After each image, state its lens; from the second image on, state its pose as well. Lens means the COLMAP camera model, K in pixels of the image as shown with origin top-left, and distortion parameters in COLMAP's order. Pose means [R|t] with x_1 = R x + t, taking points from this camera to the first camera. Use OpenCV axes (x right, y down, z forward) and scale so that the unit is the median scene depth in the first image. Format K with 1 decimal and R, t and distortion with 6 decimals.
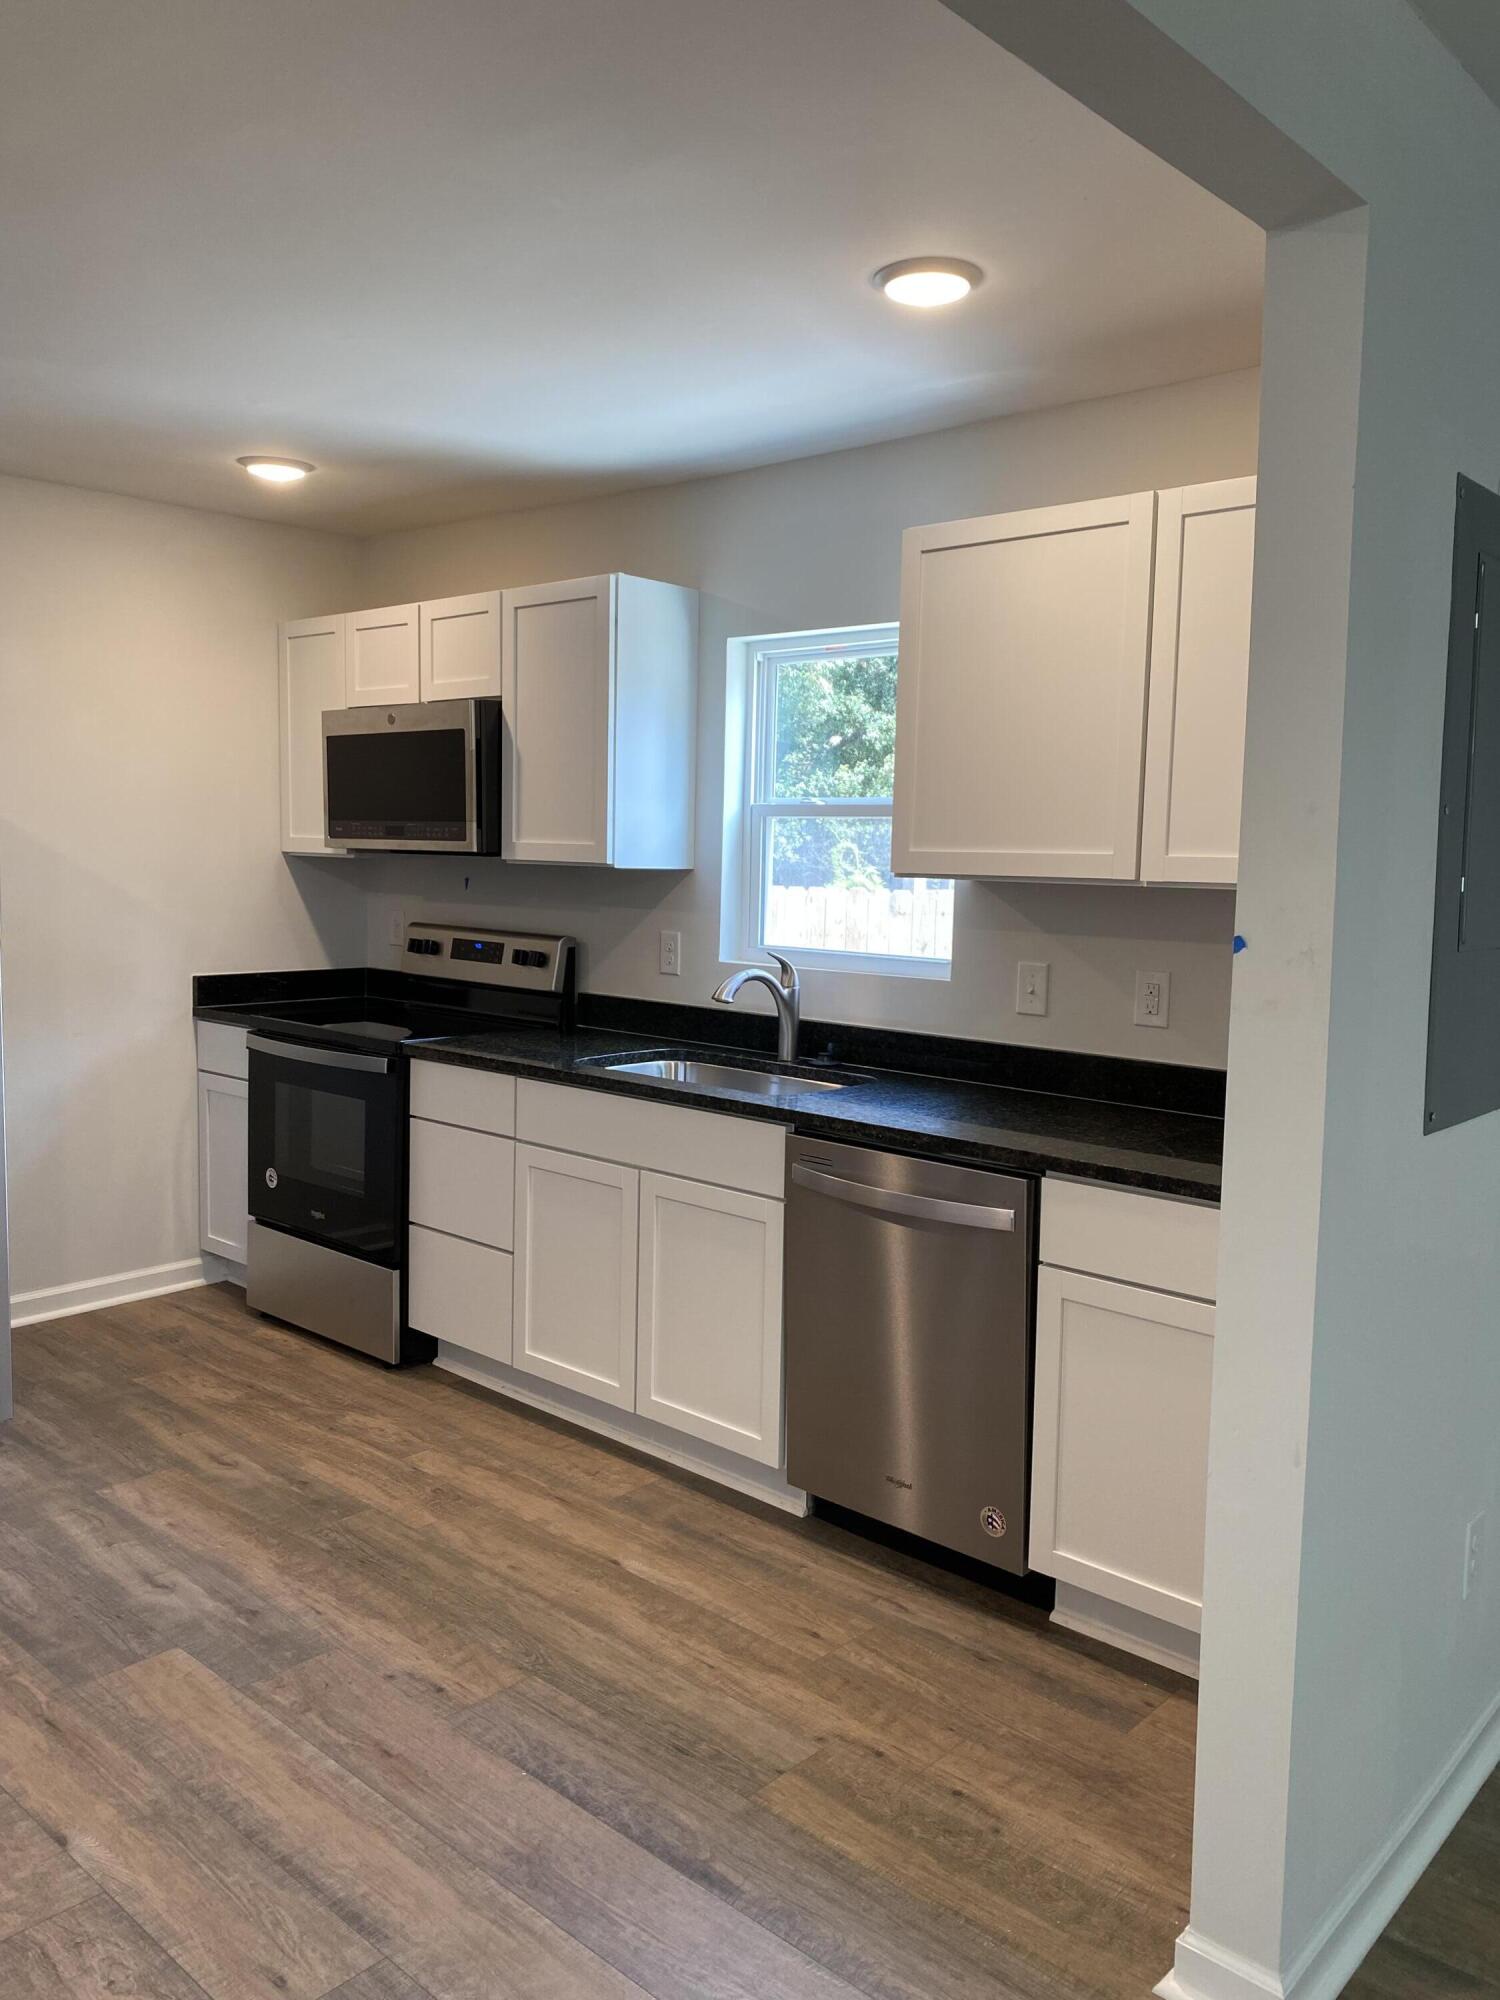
lens RADIAL K [[1525.2, 0, 745.9], [0, 1525.2, 967.3], [0, 0, 1]] dist [0.013717, -0.007420]
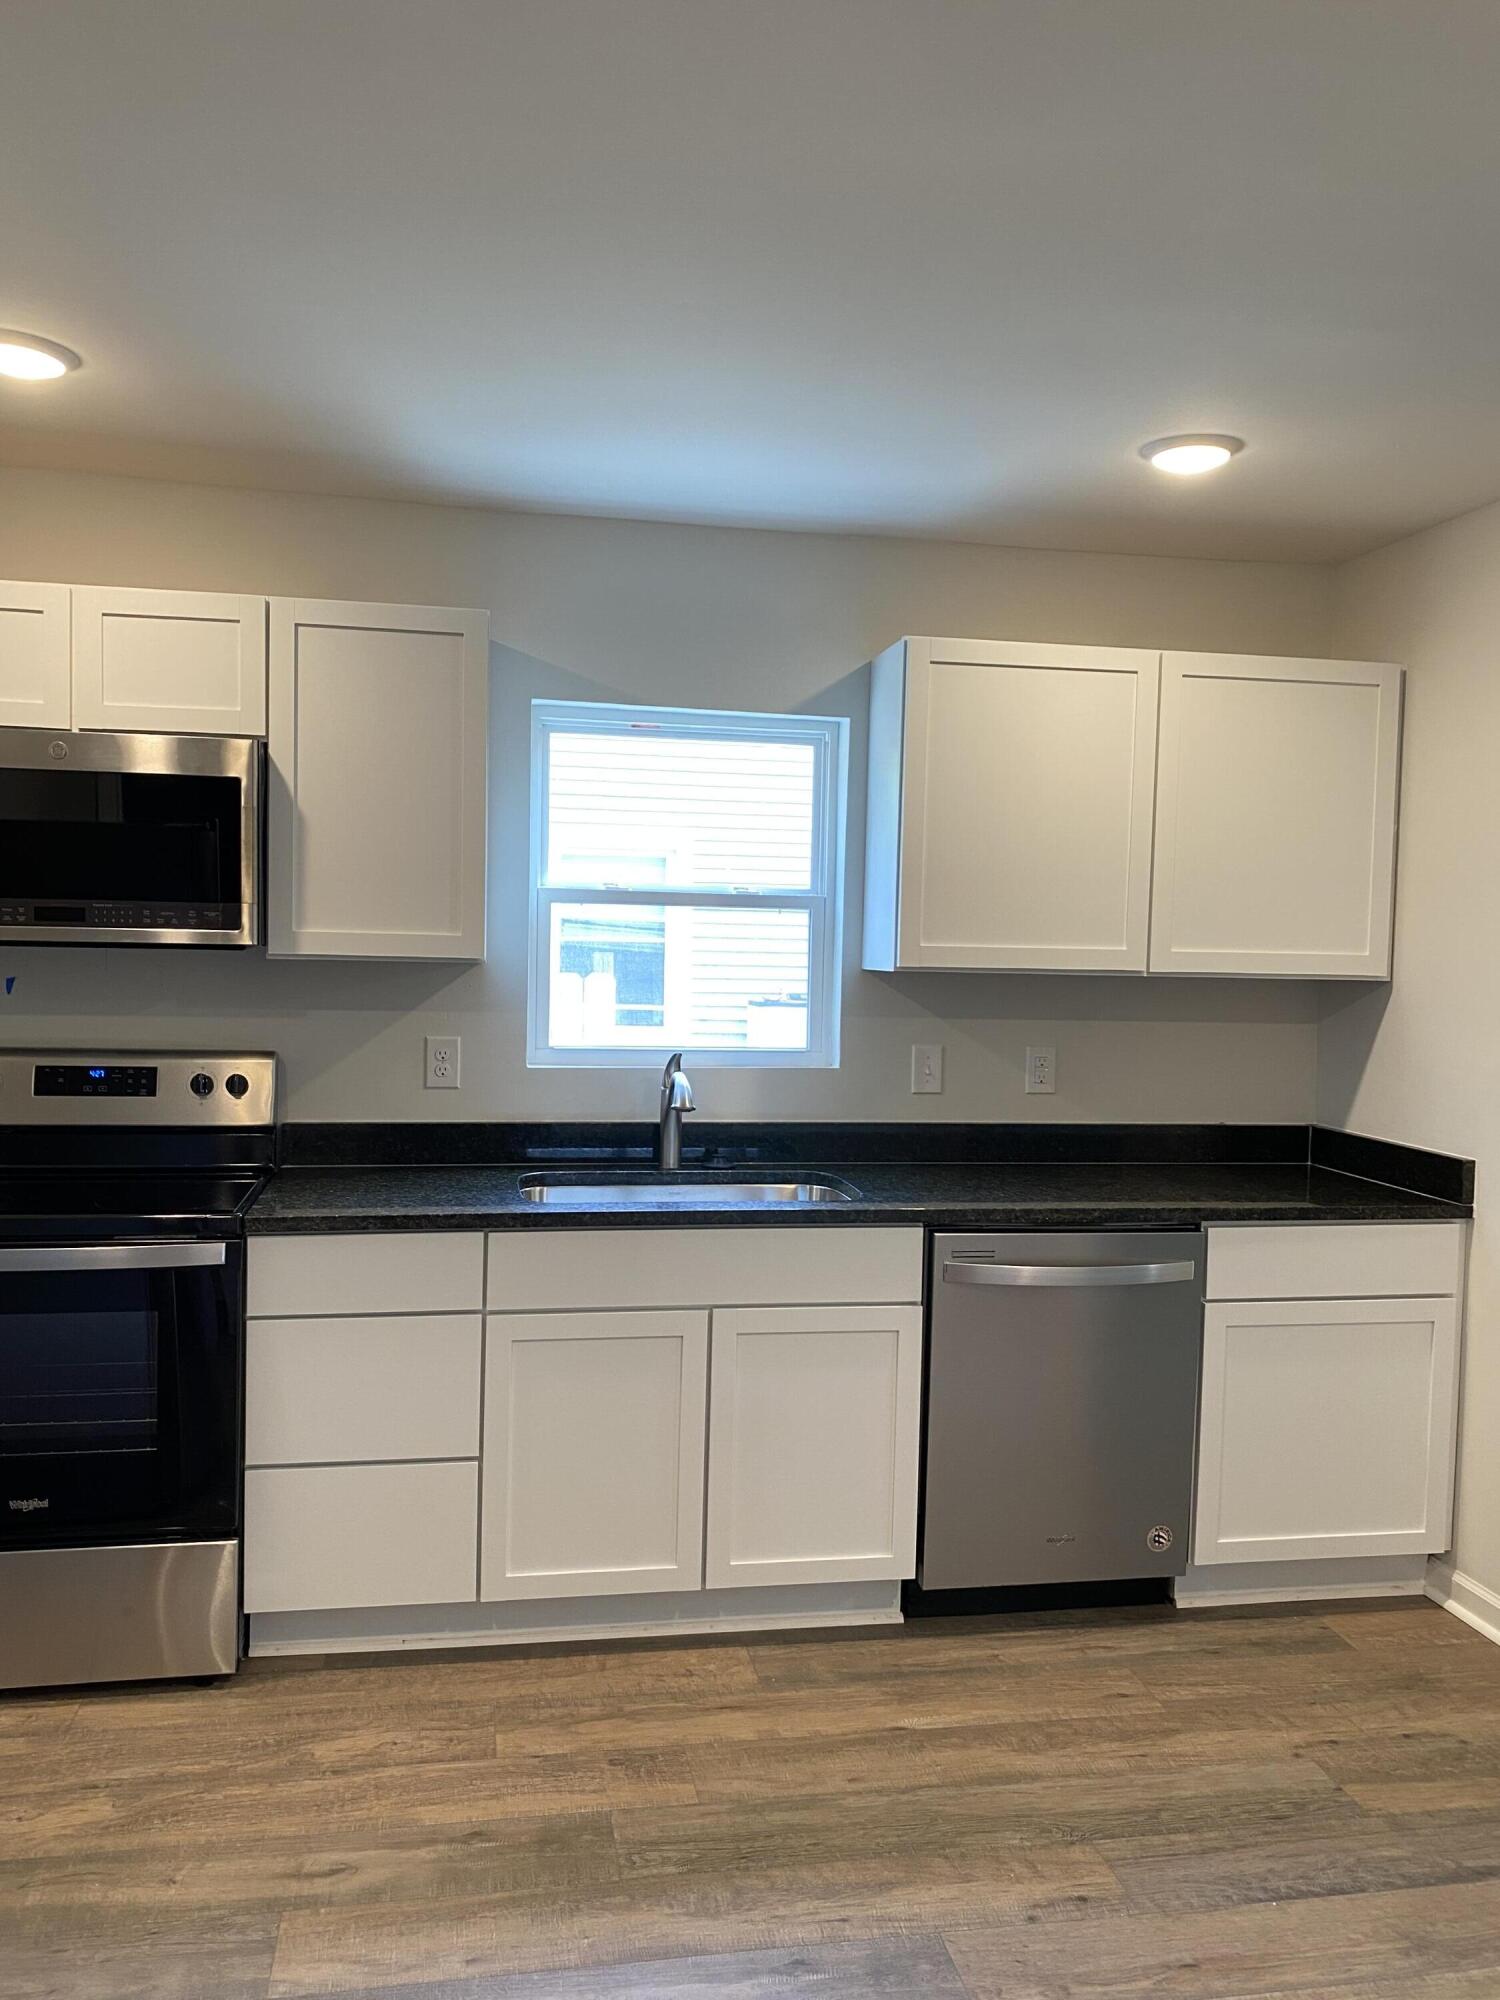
lens RADIAL K [[1538.8, 0, 743.5], [0, 1538.8, 1003.2], [0, 0, 1]] dist [0.015258, -0.004870]
pose [[0.612436, -0.043980, 0.789296, -0.785759], [0.052784, 0.998498, 0.014681, -0.058597], [-0.788756, 0.032671, 0.613838, 0.451437]]
